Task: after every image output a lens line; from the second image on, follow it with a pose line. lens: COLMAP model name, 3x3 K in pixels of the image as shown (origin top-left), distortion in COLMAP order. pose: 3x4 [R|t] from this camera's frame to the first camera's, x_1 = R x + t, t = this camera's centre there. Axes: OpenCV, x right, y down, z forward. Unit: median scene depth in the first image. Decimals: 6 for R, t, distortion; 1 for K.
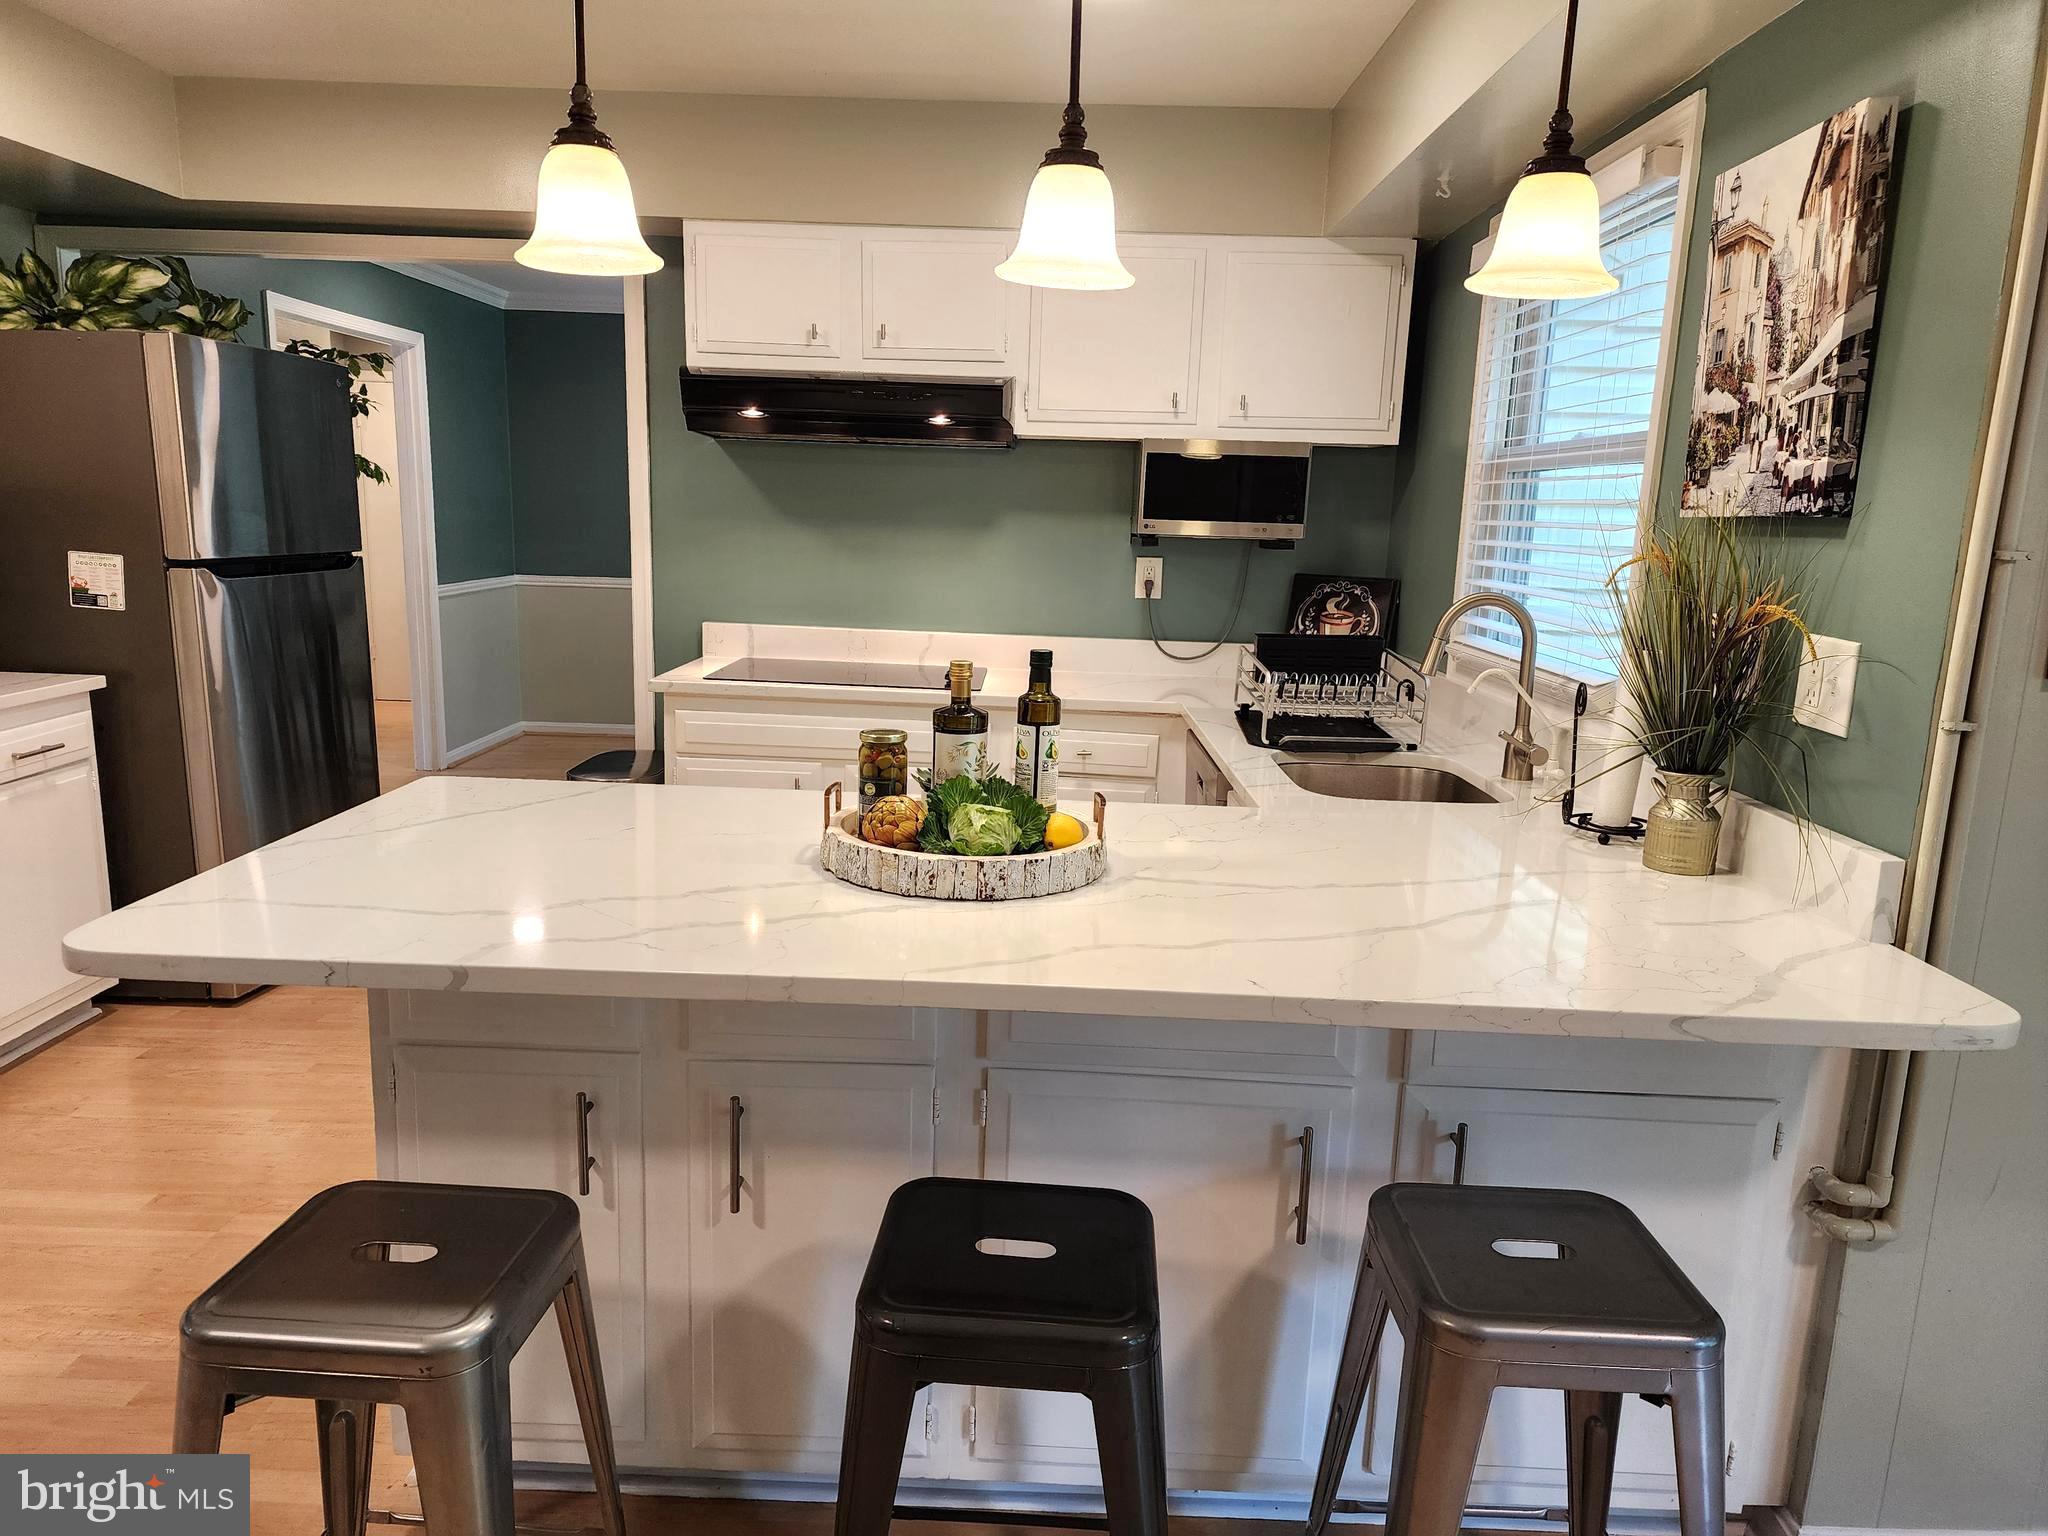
lens RADIAL K [[1382.7, 0, 1006.6], [0, 1382.7, 776.1], [0, 0, 1]] dist [0.035374, -0.025281]
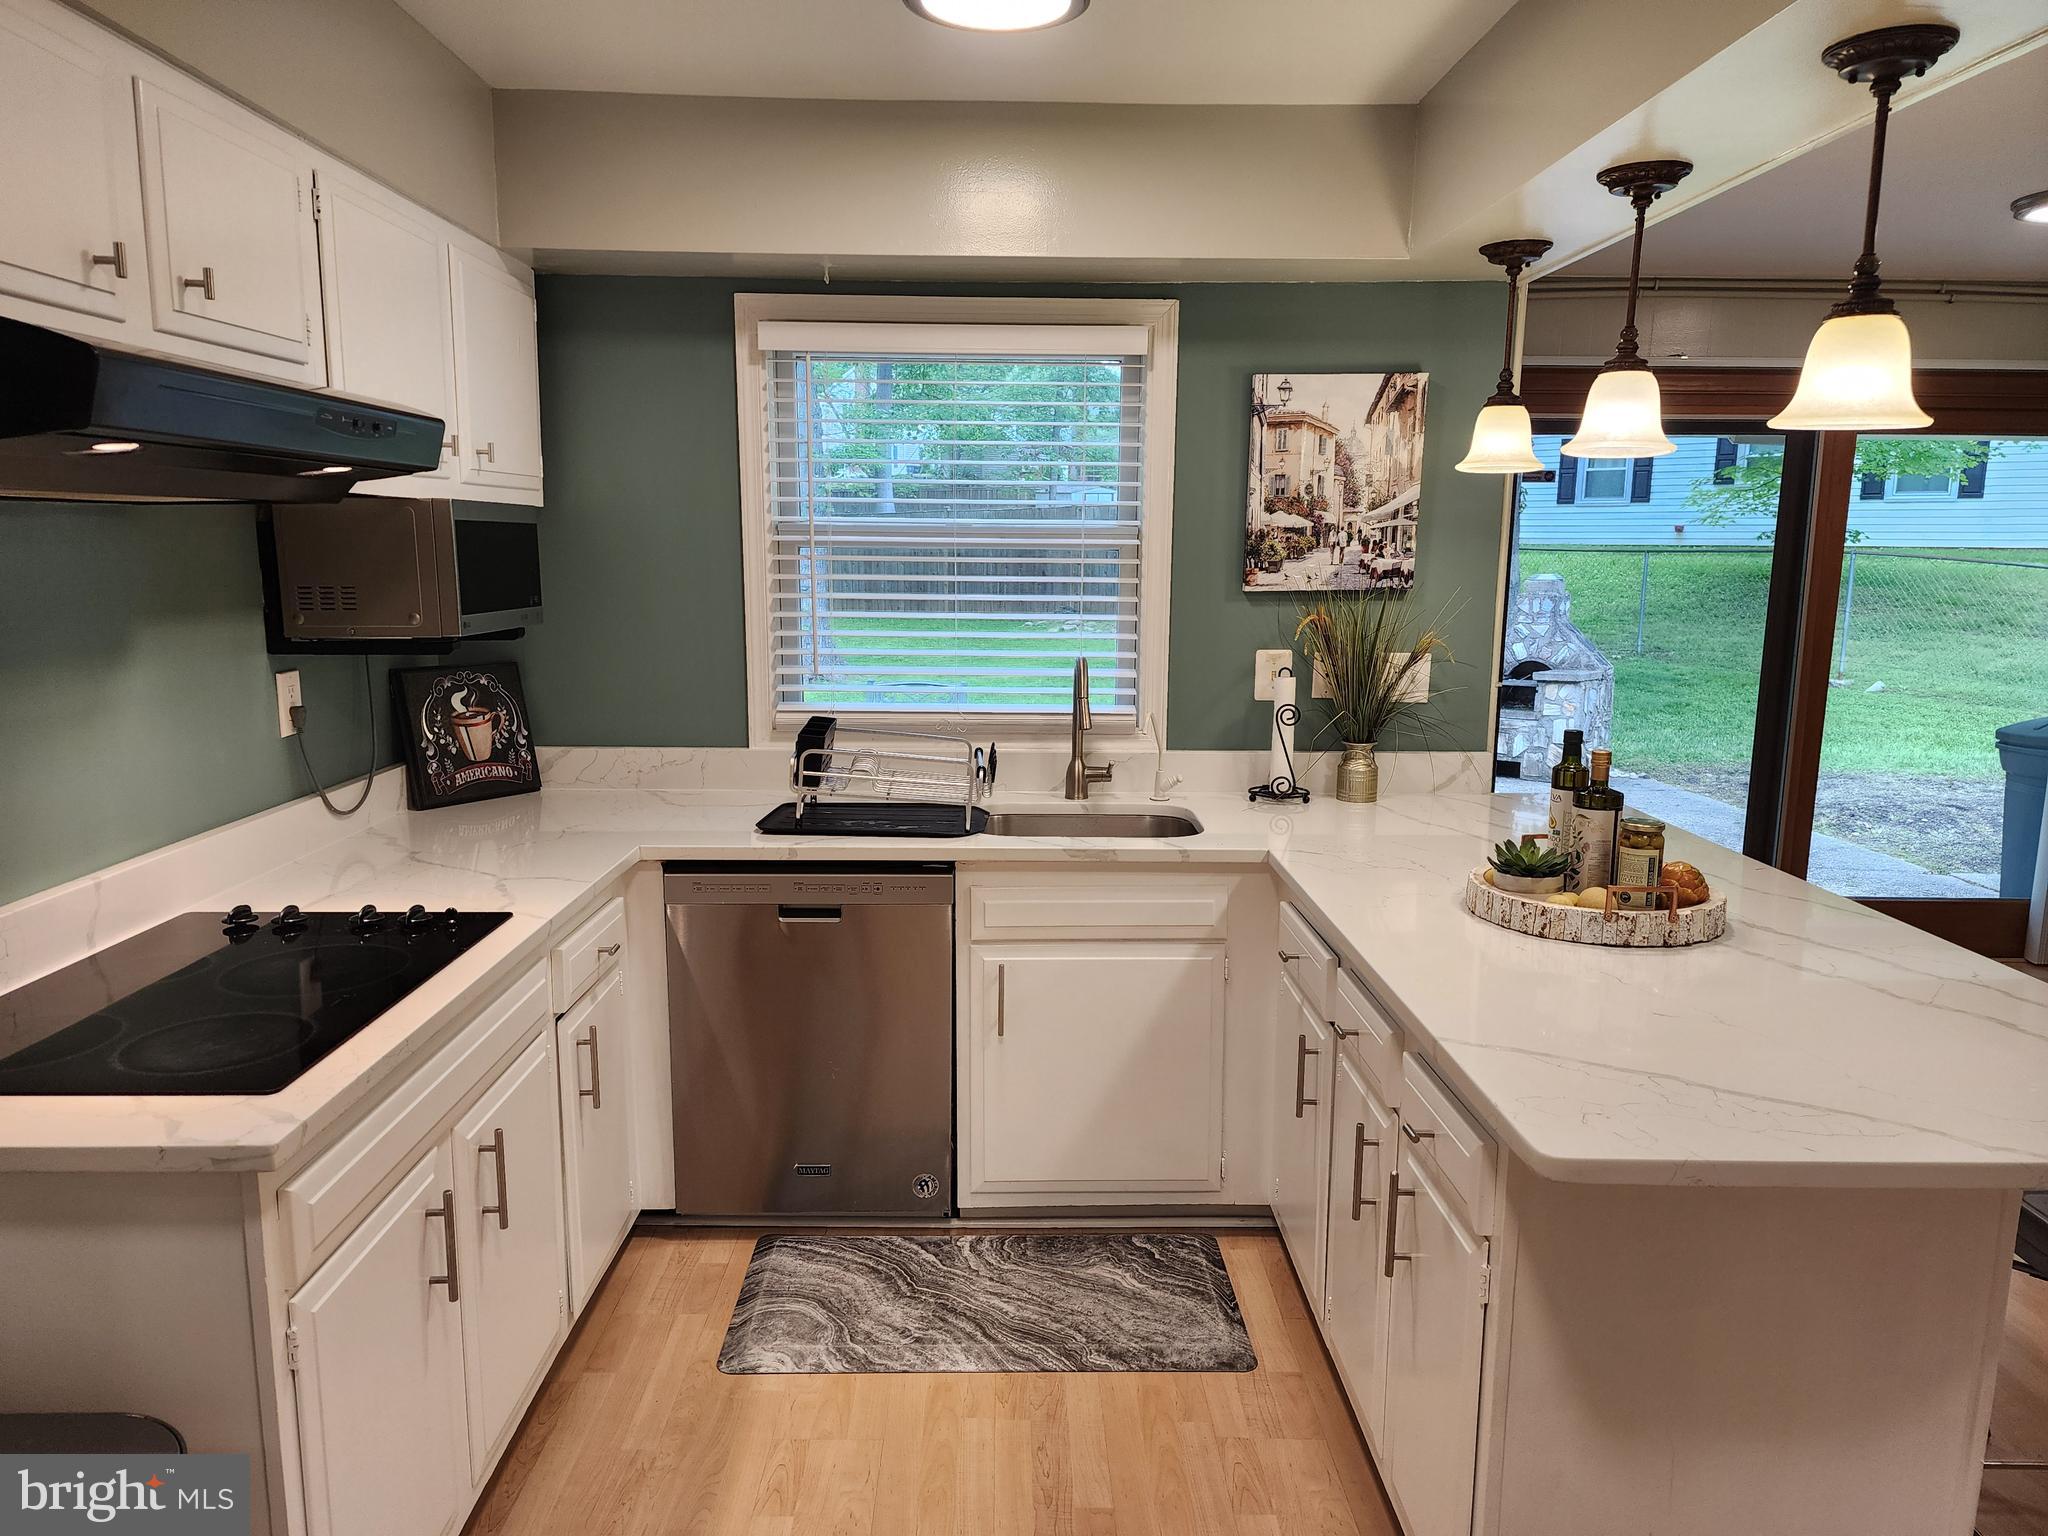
lens RADIAL K [[1369.4, 0, 1013.5], [0, 1369.4, 771.0], [0, 0, 1]] dist [0.083072, -0.076834]
pose [[-0.030984, -0.199671, 0.979373, -1.153138], [0.182719, 0.962200, 0.201950, -0.387543], [-0.982677, 0.185208, 0.006671, 1.425357]]
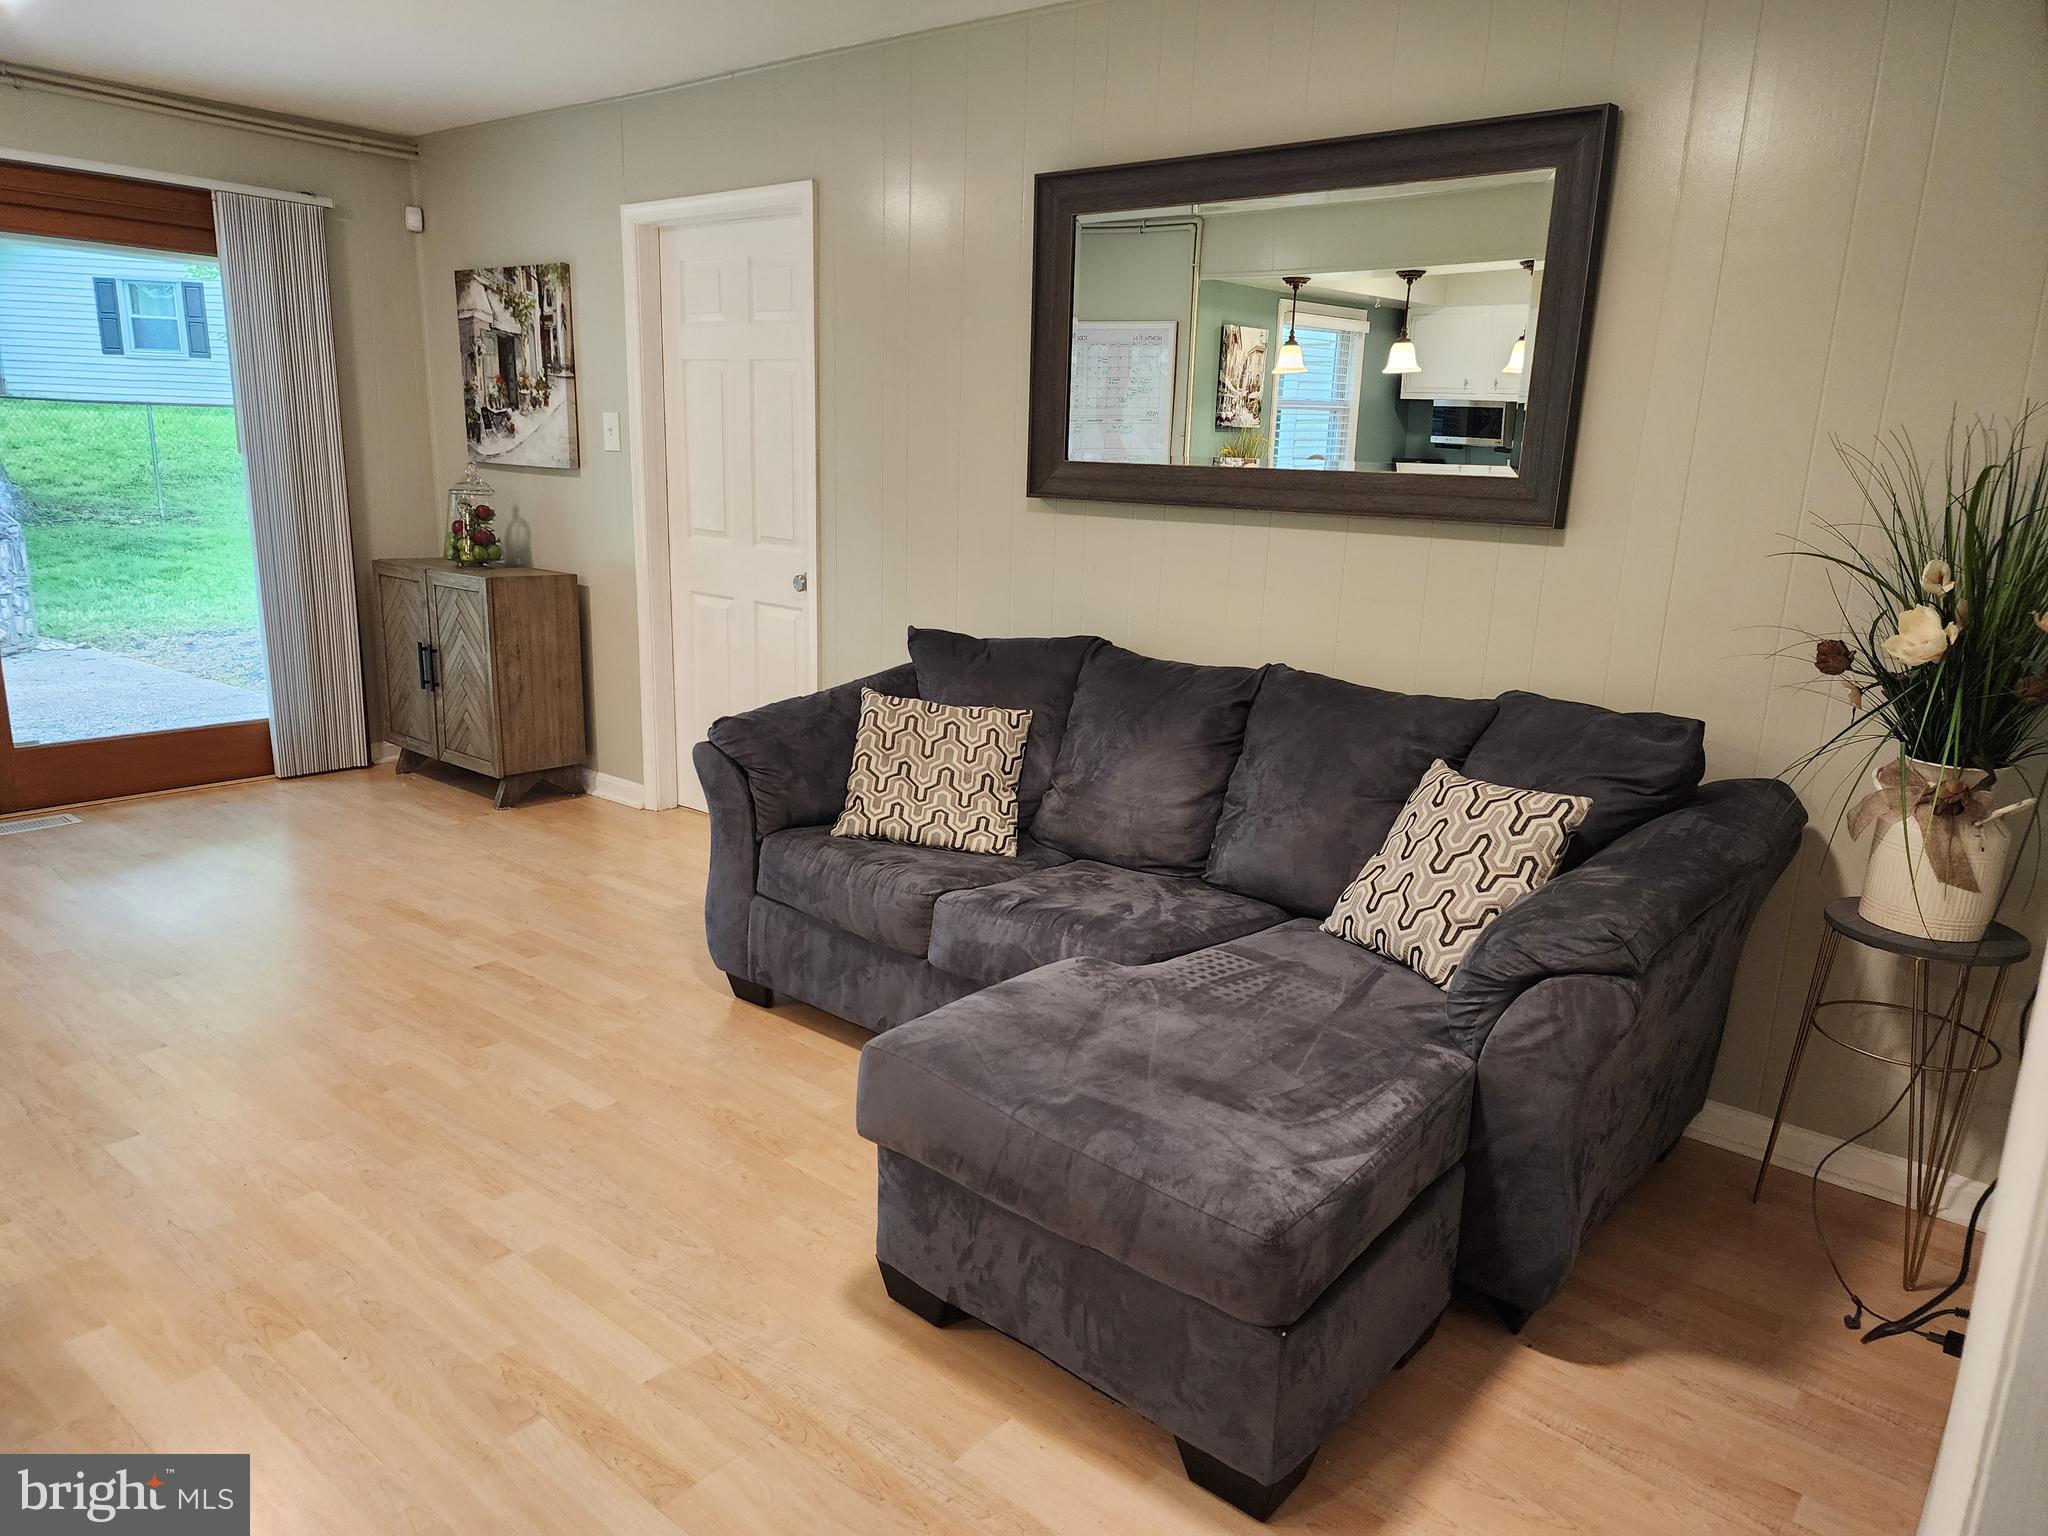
lens RADIAL K [[1369.4, 0, 1018.5], [0, 1369.4, 783.8], [0, 0, 1]] dist [0.083072, -0.076834]
pose [[-0.783066, -0.206285, 0.586732, -1.468644], [0.060947, 0.913399, 0.402476, -0.173909], [-0.618945, 0.350925, -0.702680, 0.681492]]
